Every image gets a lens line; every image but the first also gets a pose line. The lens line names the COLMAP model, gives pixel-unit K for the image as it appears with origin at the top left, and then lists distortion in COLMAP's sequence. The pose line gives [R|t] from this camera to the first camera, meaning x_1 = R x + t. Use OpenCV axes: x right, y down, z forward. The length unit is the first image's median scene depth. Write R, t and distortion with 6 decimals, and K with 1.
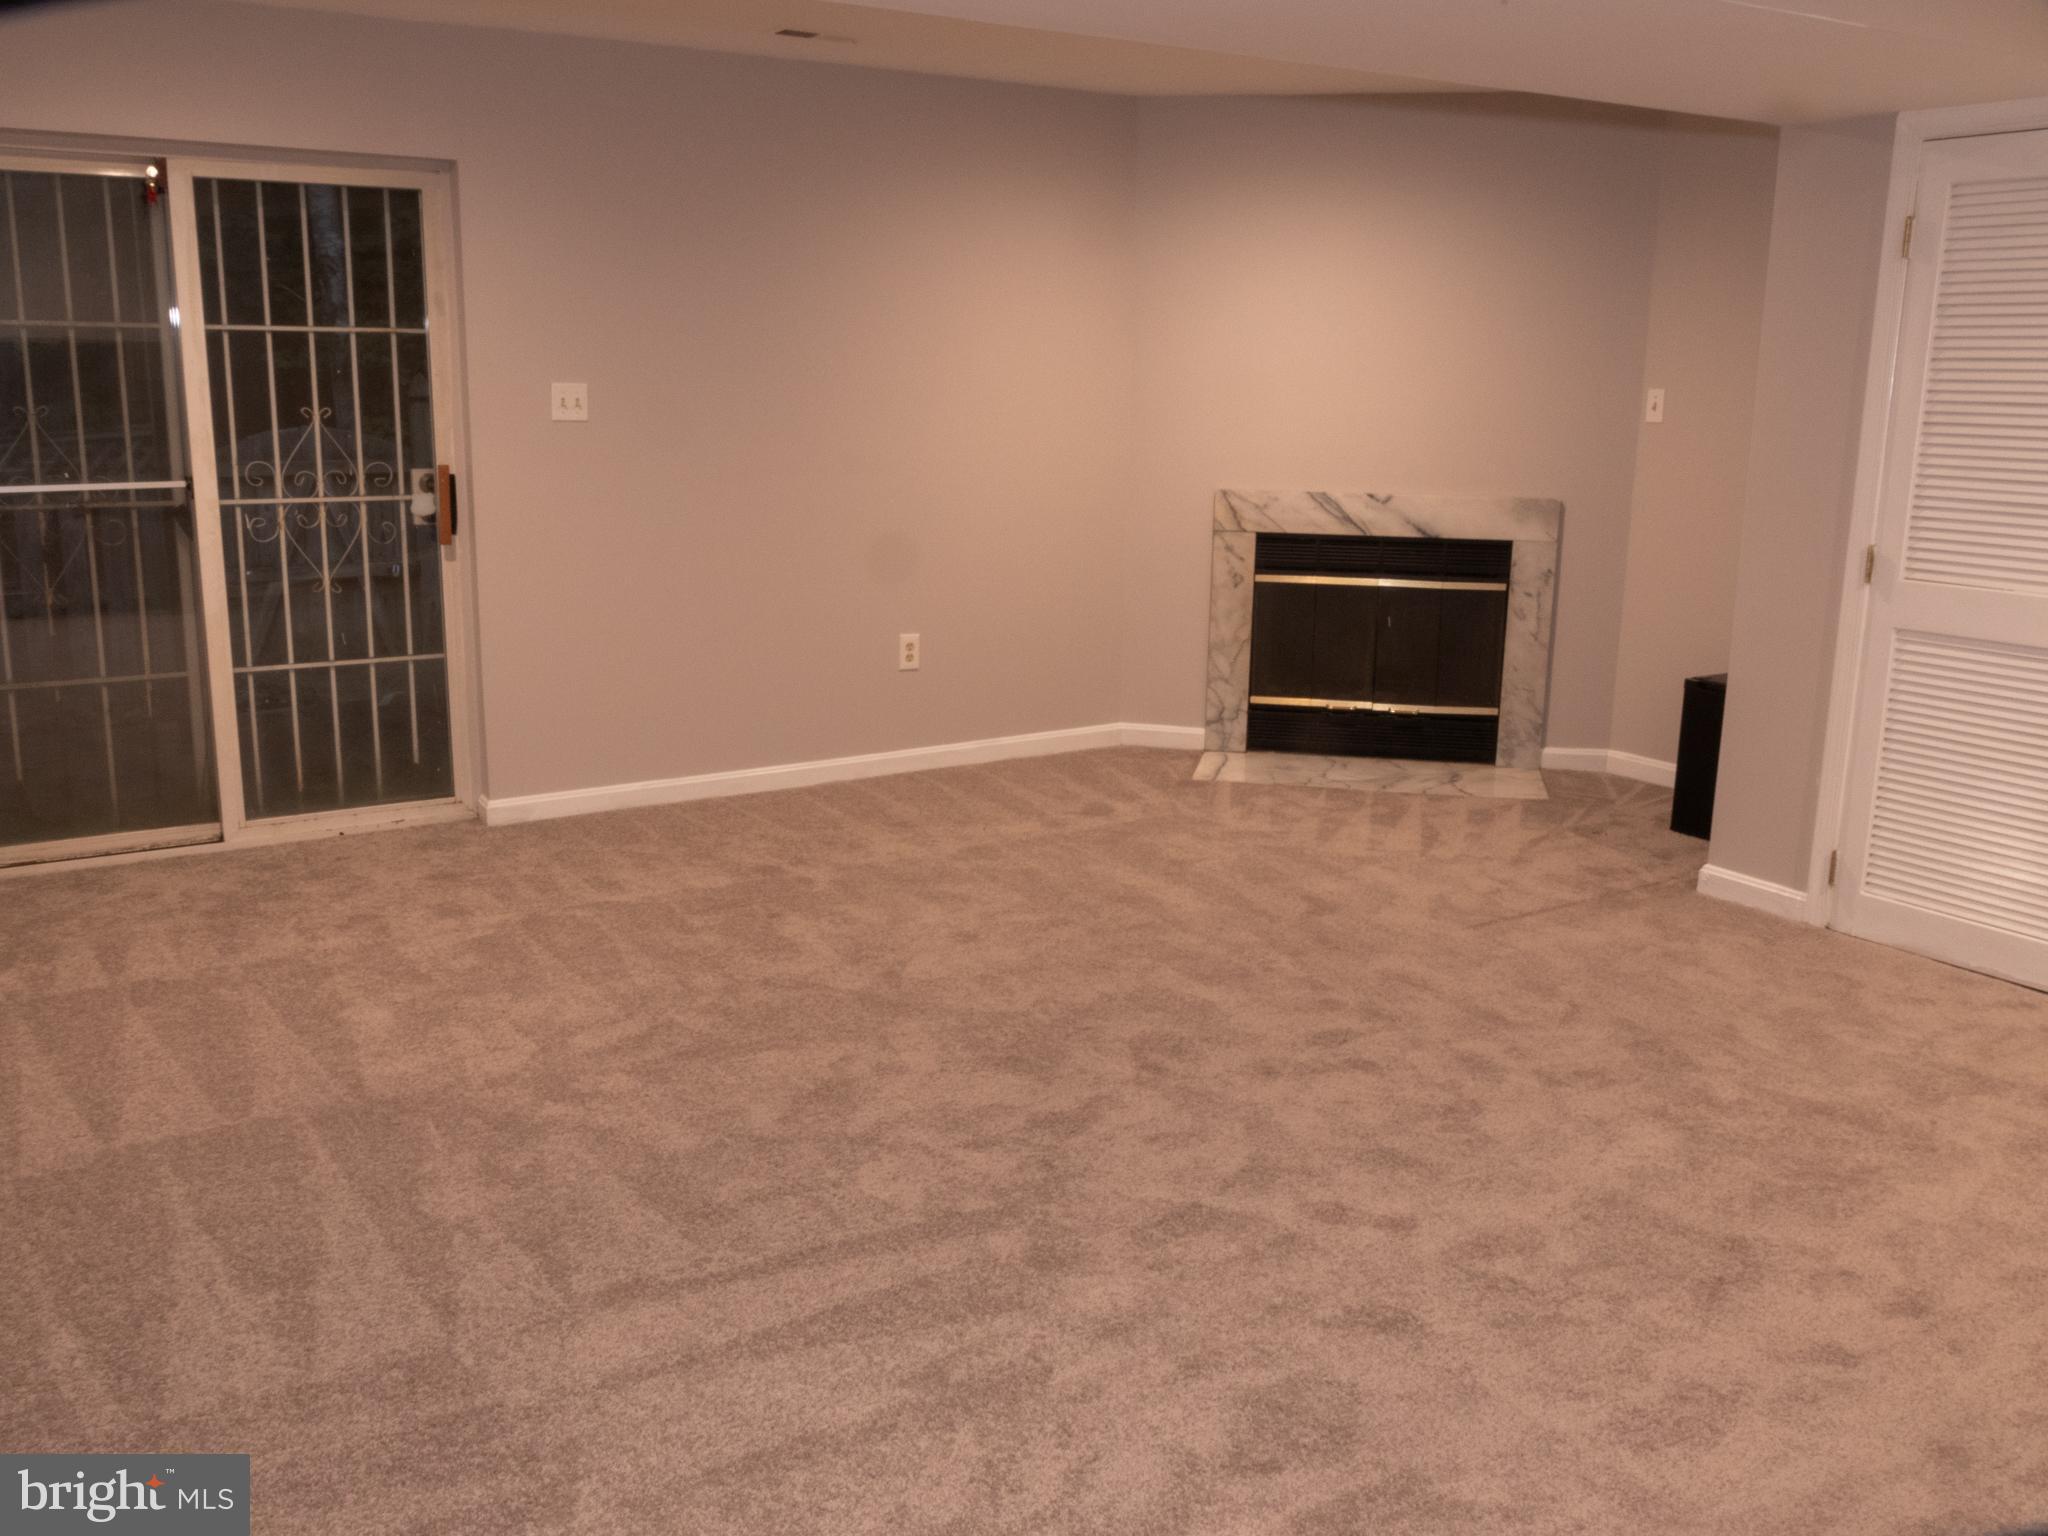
lens RADIAL K [[1815.3, 0, 1034.8], [0, 1815.3, 767.6], [0, 0, 1]] dist [-0.021125, 0.004102]
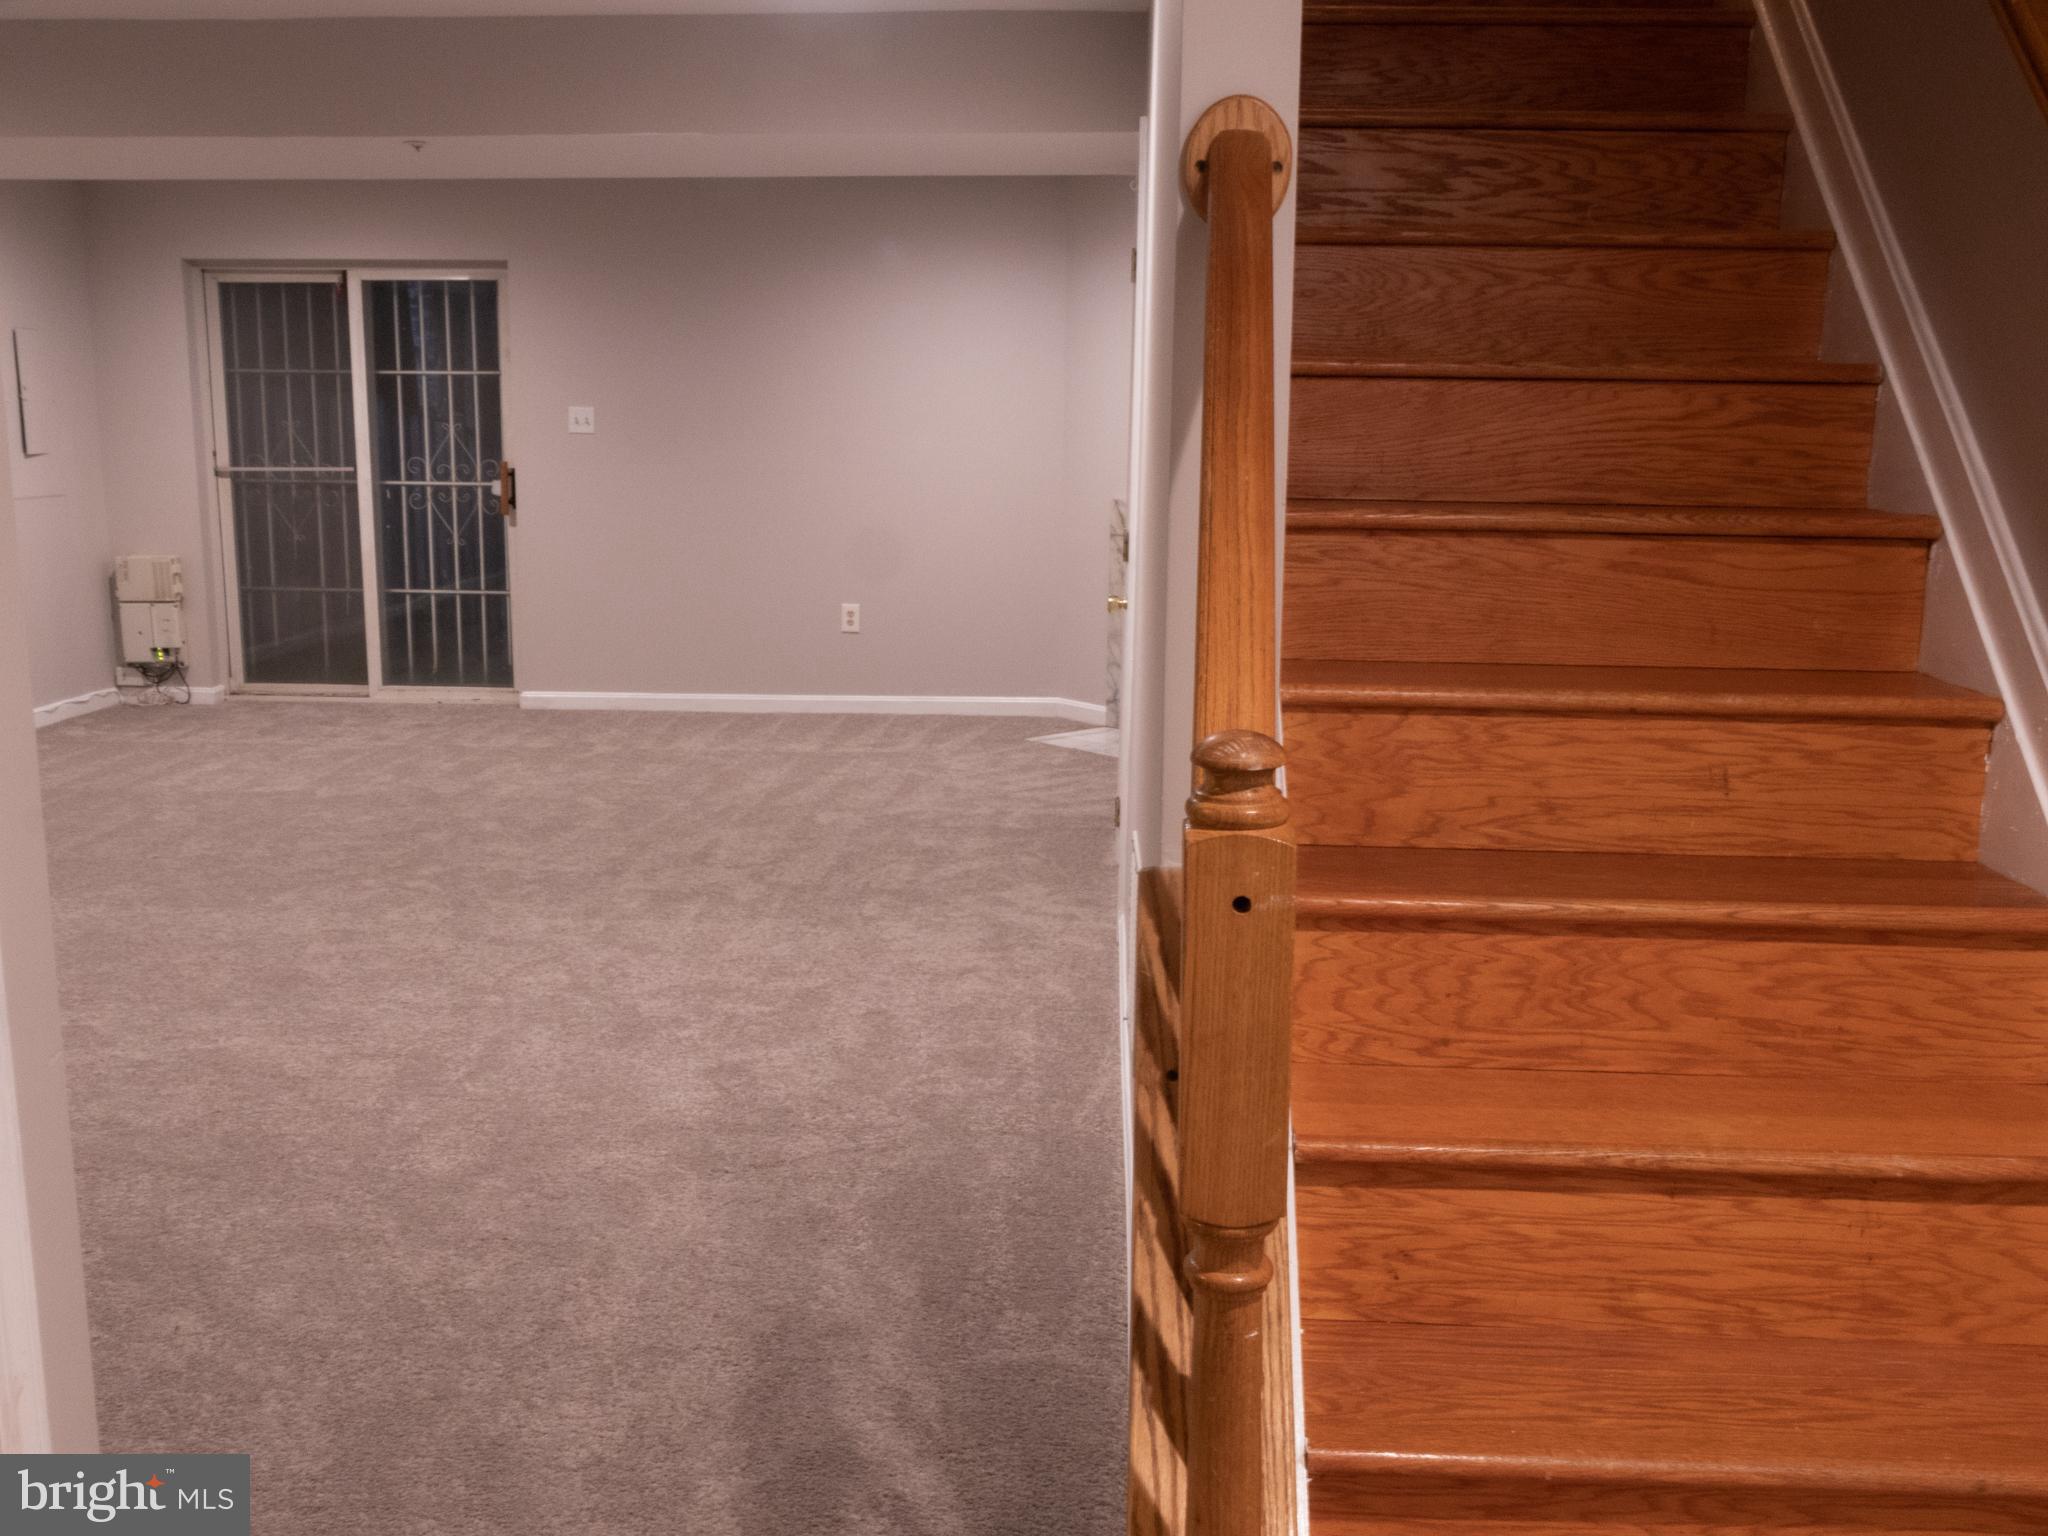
lens RADIAL K [[1972.9, 0, 1024.0], [0, 1972.9, 776.3], [0, 0, 1]] dist [-0.028324, 0.000000]
pose [[0.804911, 0.102789, -0.584425, 0.953260], [-0.125620, 0.992077, 0.001474, 0.032439], [0.579946, 0.072229, 0.811447, -0.047002]]
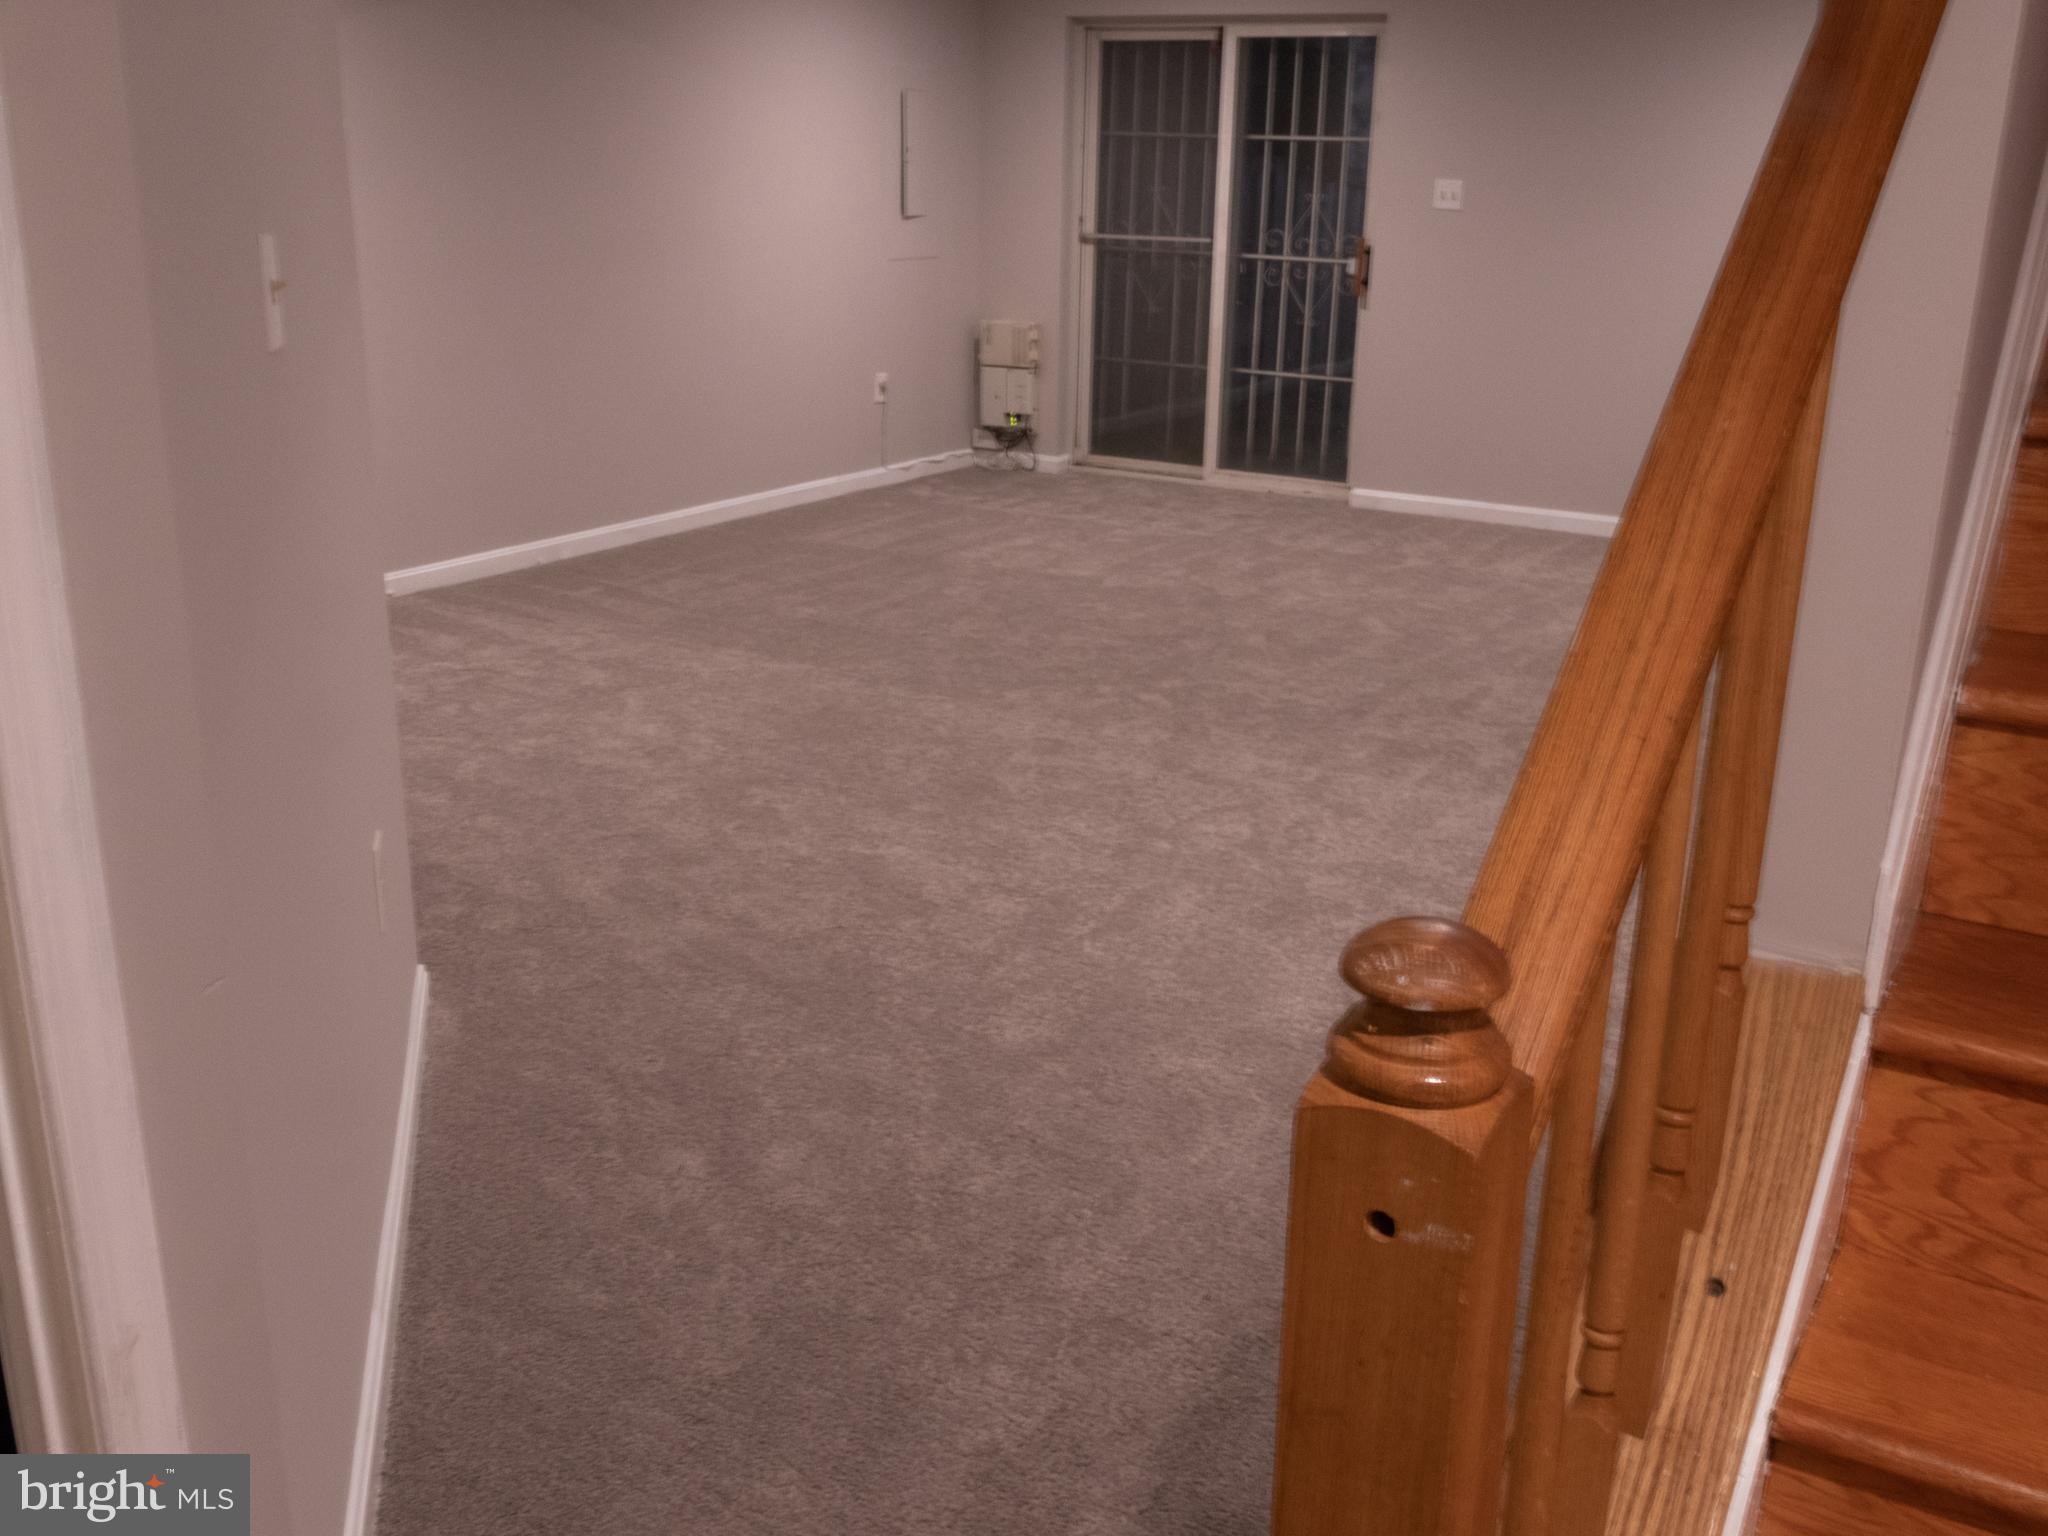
lens RADIAL K [[1972.9, 0, 1023.5], [0, 1972.9, 777.7], [0, 0, 1]] dist [-0.028324, 0.000000]
pose [[0.428834, 0.272729, -0.861232, 0.931407], [-0.209338, 0.957392, 0.198945, -0.016438], [0.878794, 0.094975, 0.467655, 0.102874]]
